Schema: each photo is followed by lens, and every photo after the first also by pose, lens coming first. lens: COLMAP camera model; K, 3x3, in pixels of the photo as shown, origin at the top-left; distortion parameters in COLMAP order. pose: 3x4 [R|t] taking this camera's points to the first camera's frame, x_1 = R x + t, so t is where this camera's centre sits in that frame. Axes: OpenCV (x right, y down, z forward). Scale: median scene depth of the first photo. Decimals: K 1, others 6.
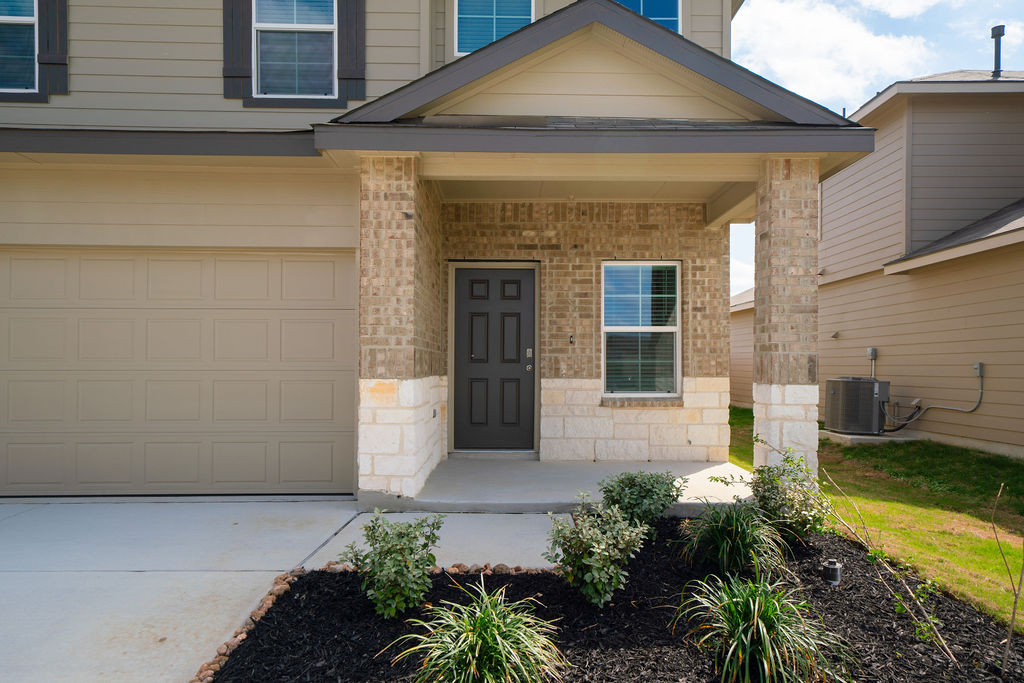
lens RADIAL K [[670.9, 0, 516.4], [0, 670.9, 358.1], [0, 0, 1]] dist [0.040124, -0.000915]
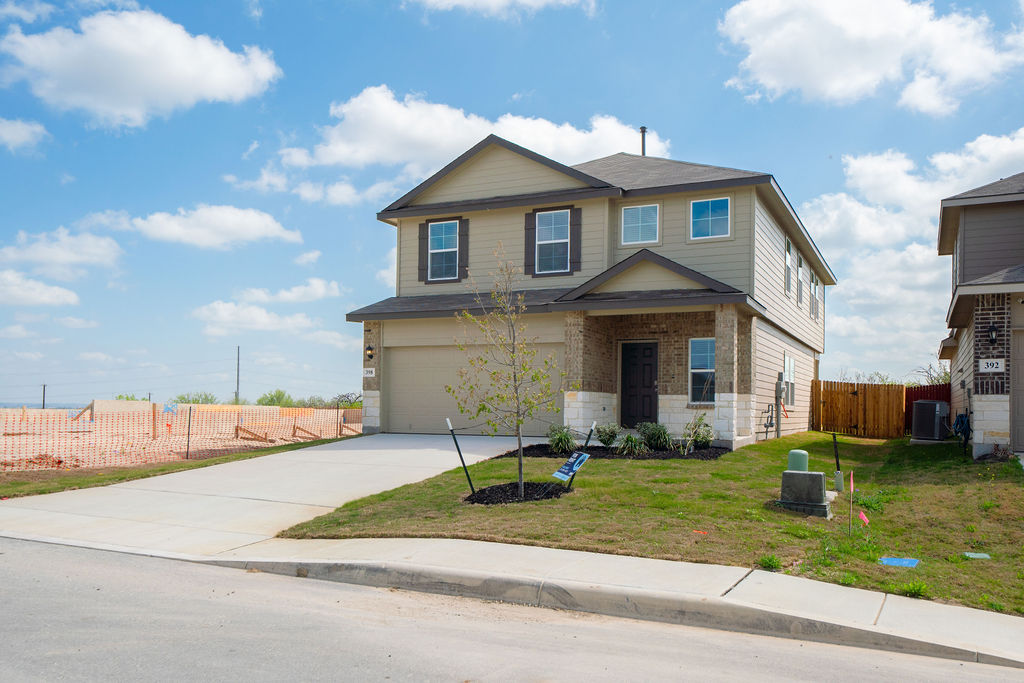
lens RADIAL K [[670.9, 0, 516.4], [0, 670.9, 358.1], [0, 0, 1]] dist [0.040124, -0.000915]
pose [[0.901201, -0.021789, -0.432853, 0.545392], [-0.003202, 0.998373, -0.056922, 0.036403], [0.433389, 0.052684, 0.899665, -1.090642]]
